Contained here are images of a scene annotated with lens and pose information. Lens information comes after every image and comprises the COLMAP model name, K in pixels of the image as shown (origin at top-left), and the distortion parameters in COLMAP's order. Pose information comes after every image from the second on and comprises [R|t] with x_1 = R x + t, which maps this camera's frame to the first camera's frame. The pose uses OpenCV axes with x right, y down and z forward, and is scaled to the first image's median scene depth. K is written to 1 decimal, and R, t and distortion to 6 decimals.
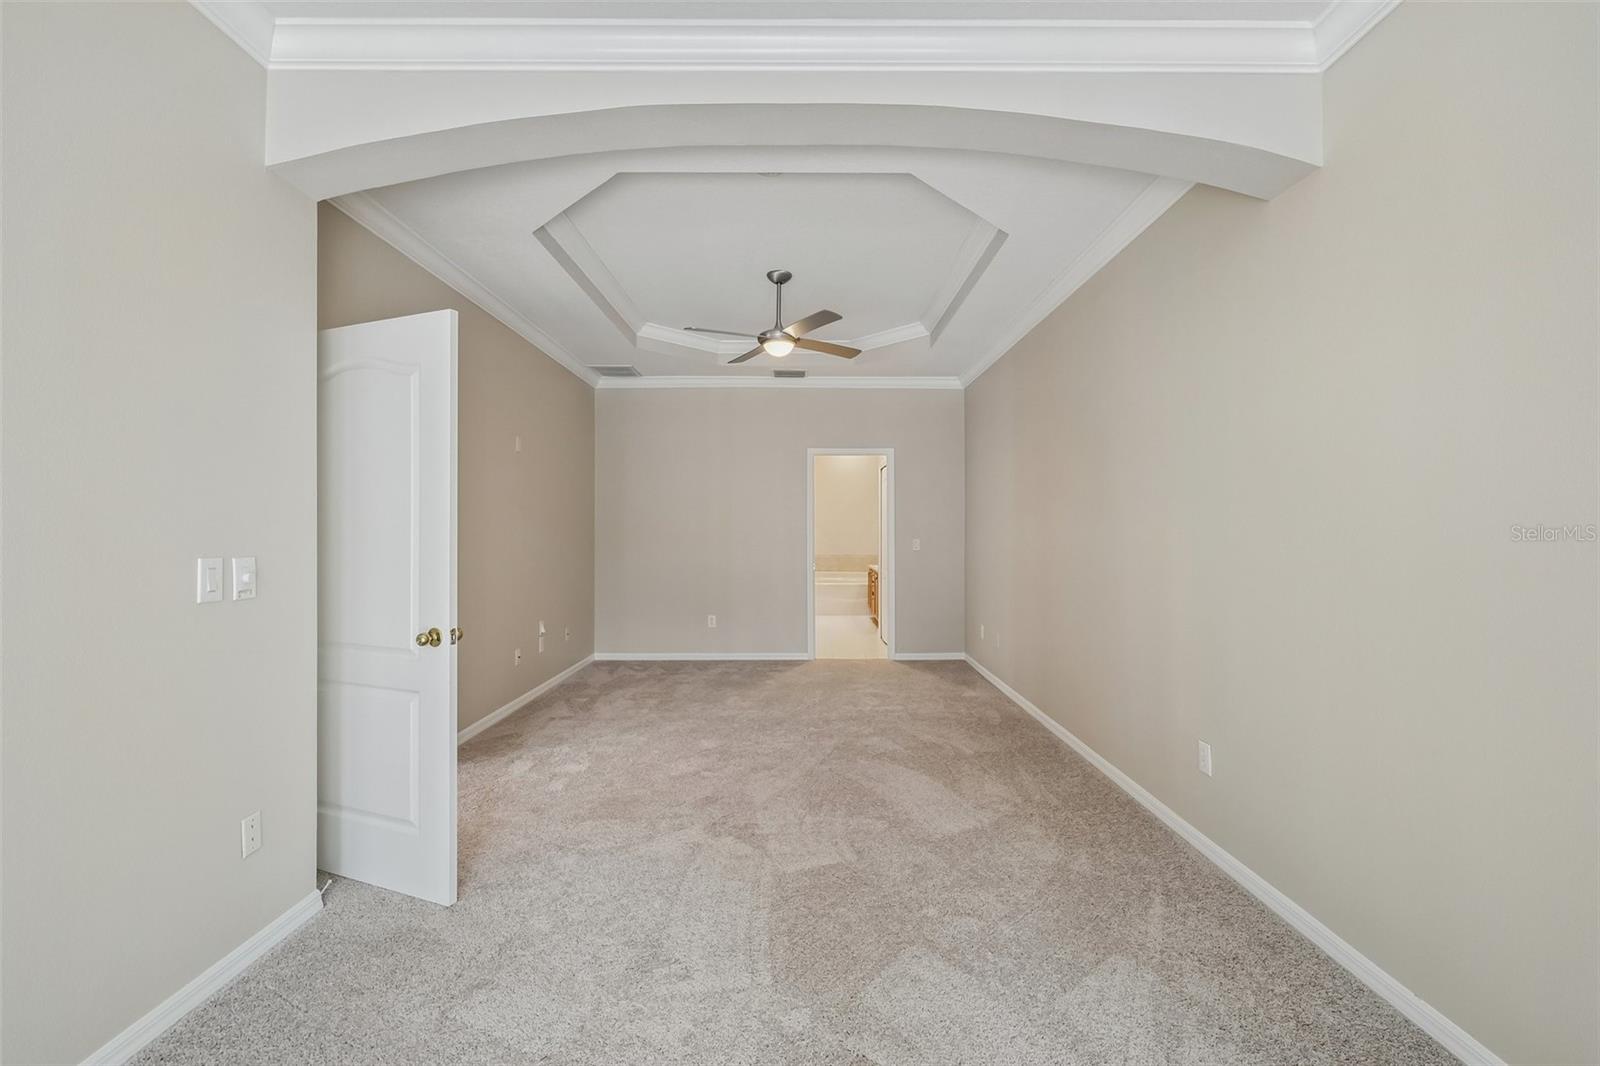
lens RADIAL K [[696.0, 0, 802.0], [0, 696.0, 536.7], [0, 0, 1]] dist [-0.003870, -0.000476]
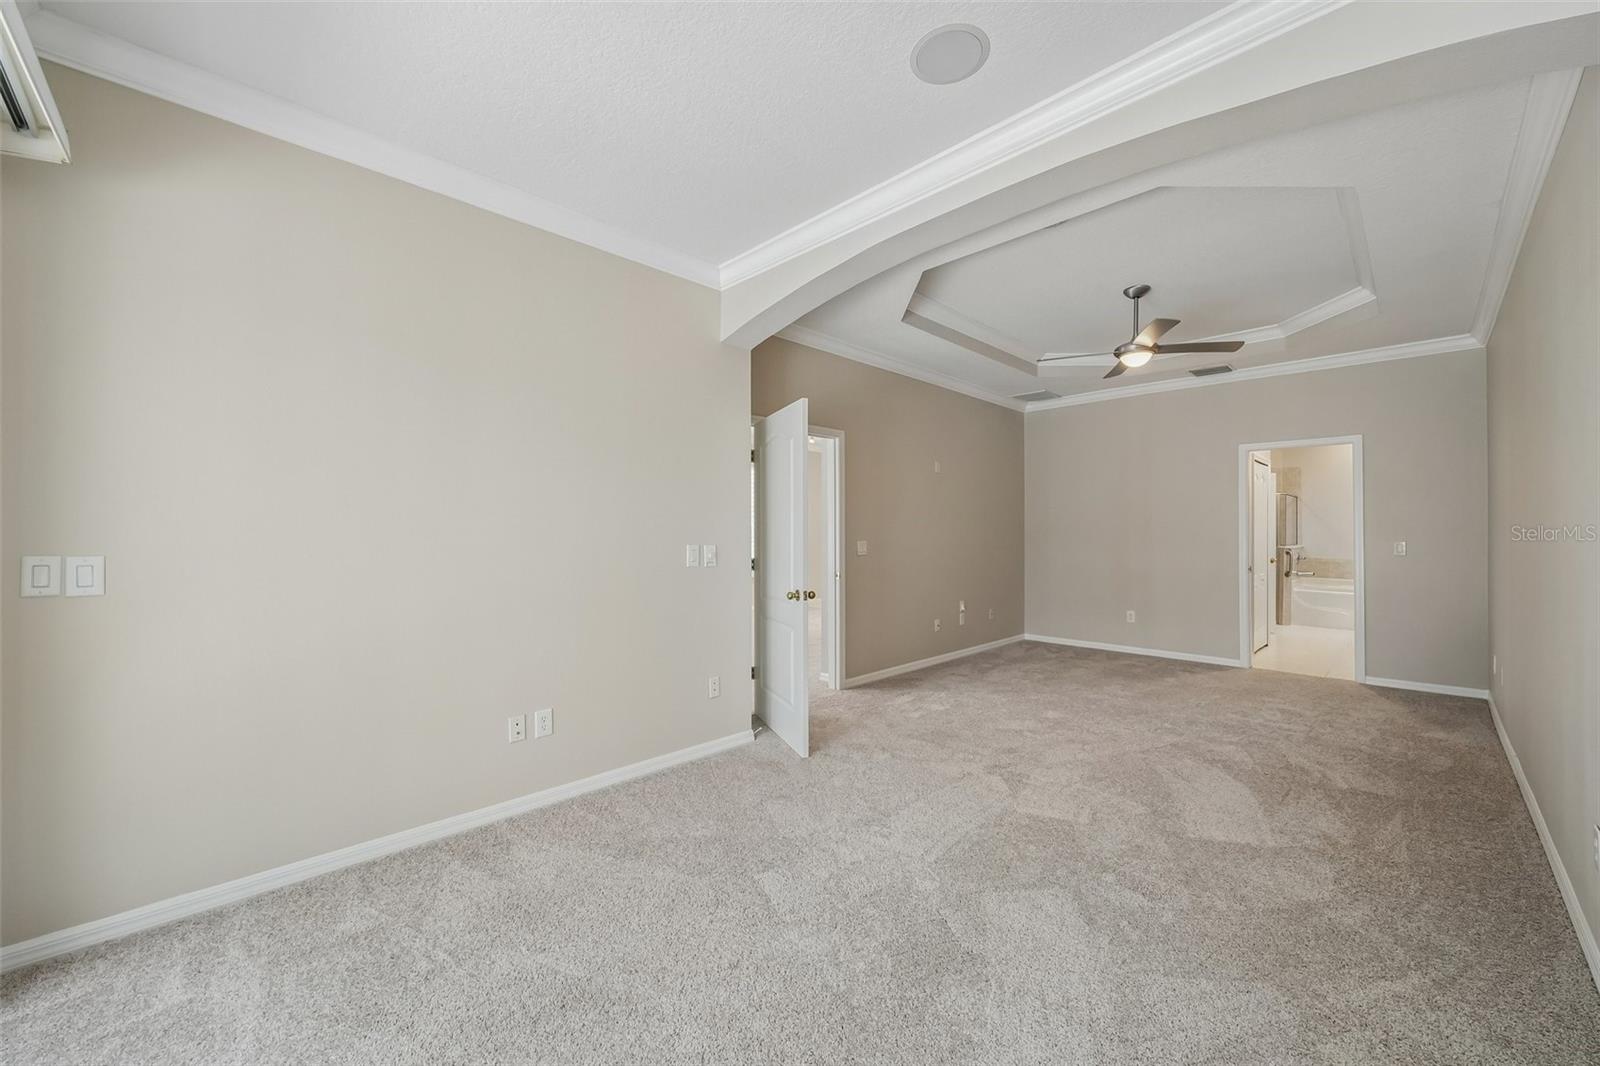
lens RADIAL K [[602.3, 0, 799.7], [0, 602.3, 541.0], [0, 0, 1]] dist [-0.004121, 0.000088]
pose [[0.701949, 0.011222, -0.712139, 0.338999], [-0.005975, 0.999933, 0.009868, -0.000158], [0.712202, -0.002672, 0.701970, -0.009631]]
